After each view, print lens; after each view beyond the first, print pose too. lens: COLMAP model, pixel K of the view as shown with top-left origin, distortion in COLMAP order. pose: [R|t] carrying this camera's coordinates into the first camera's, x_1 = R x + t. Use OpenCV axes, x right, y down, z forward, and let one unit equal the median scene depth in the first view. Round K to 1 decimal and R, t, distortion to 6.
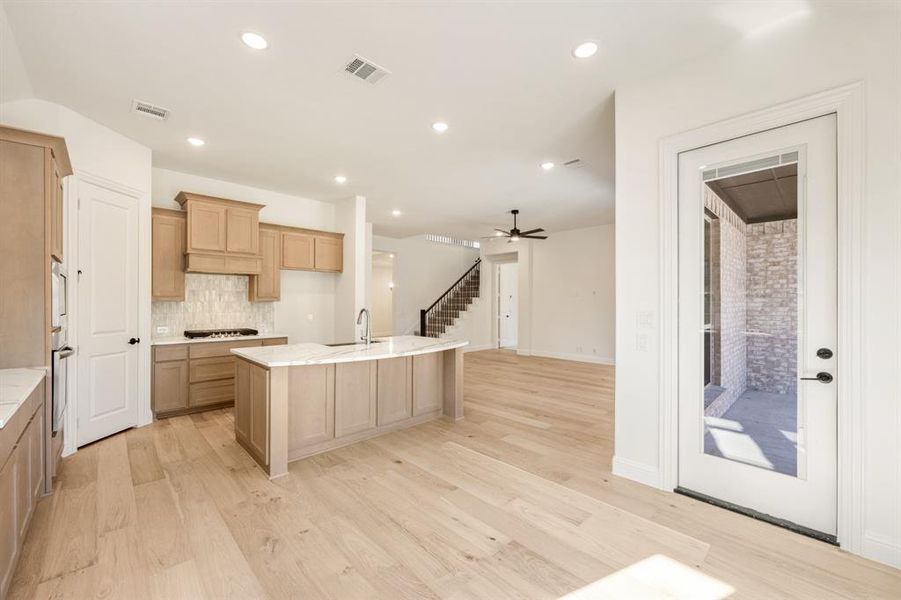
lens RADIAL K [[370.9, 0, 450.5], [0, 370.9, 300.0], [0, 0, 1]] dist [-0.000245, 0.000109]
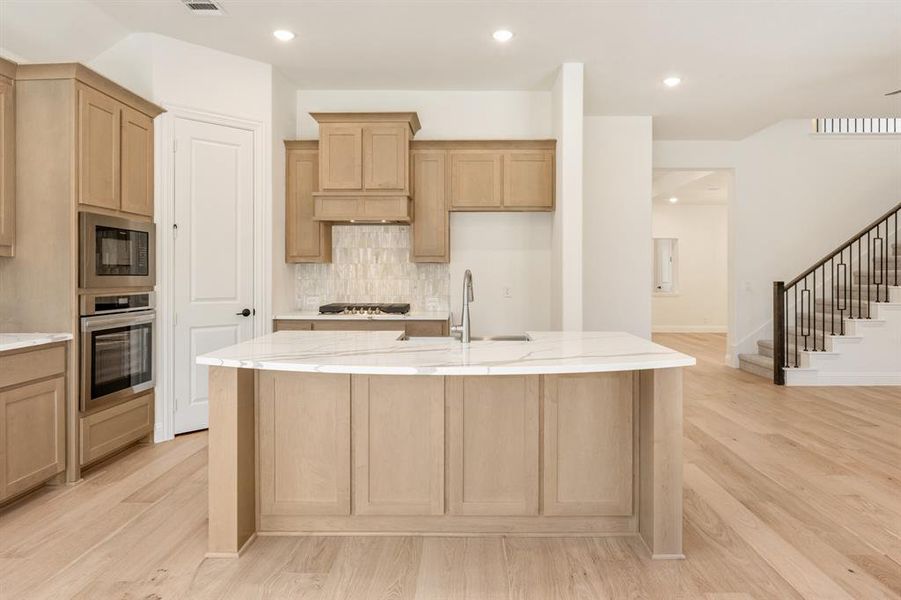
lens RADIAL K [[564.0, 0, 450.5], [0, 564.0, 270.9], [0, 0, 1]] dist [-0.000473, 0.000046]
pose [[0.709142, -0.003410, -0.705058, 0.237233], [0.004364, 0.999990, -0.000446, 0.020036], [0.705053, -0.002760, 0.709150, 0.365130]]
